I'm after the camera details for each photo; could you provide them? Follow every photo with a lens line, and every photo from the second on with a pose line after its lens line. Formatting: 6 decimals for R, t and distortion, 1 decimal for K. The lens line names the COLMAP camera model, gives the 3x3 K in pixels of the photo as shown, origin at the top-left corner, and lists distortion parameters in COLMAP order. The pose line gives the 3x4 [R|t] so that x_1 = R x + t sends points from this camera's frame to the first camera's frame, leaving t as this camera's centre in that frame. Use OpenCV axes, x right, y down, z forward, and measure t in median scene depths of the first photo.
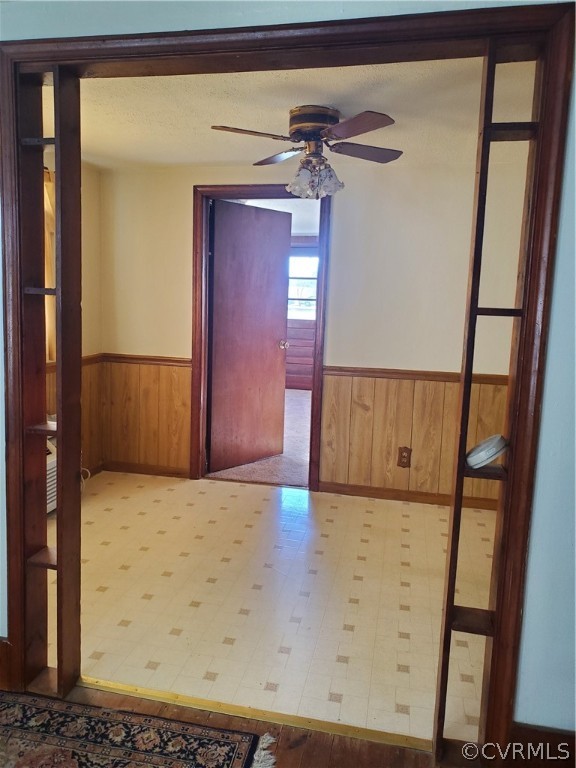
lens RADIAL K [[612.1, 0, 288.0], [0, 612.1, 384.0], [0, 0, 1]] dist [0.054217, -0.076309]
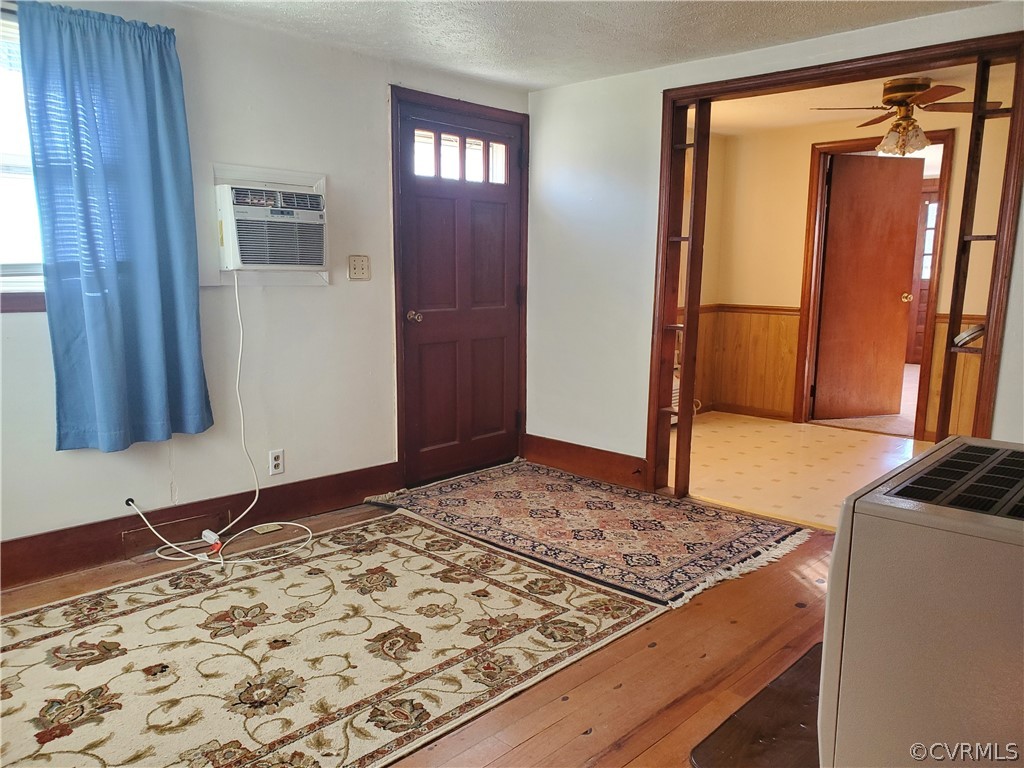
lens RADIAL K [[816.2, 0, 518.2], [0, 816.2, 387.1], [0, 0, 1]] dist [0.054217, -0.076309]
pose [[0.858376, 0.053740, -0.510198, 0.155095], [-0.053082, 0.998464, 0.015864, 0.099377], [0.510267, 0.013465, 0.859911, -0.464589]]
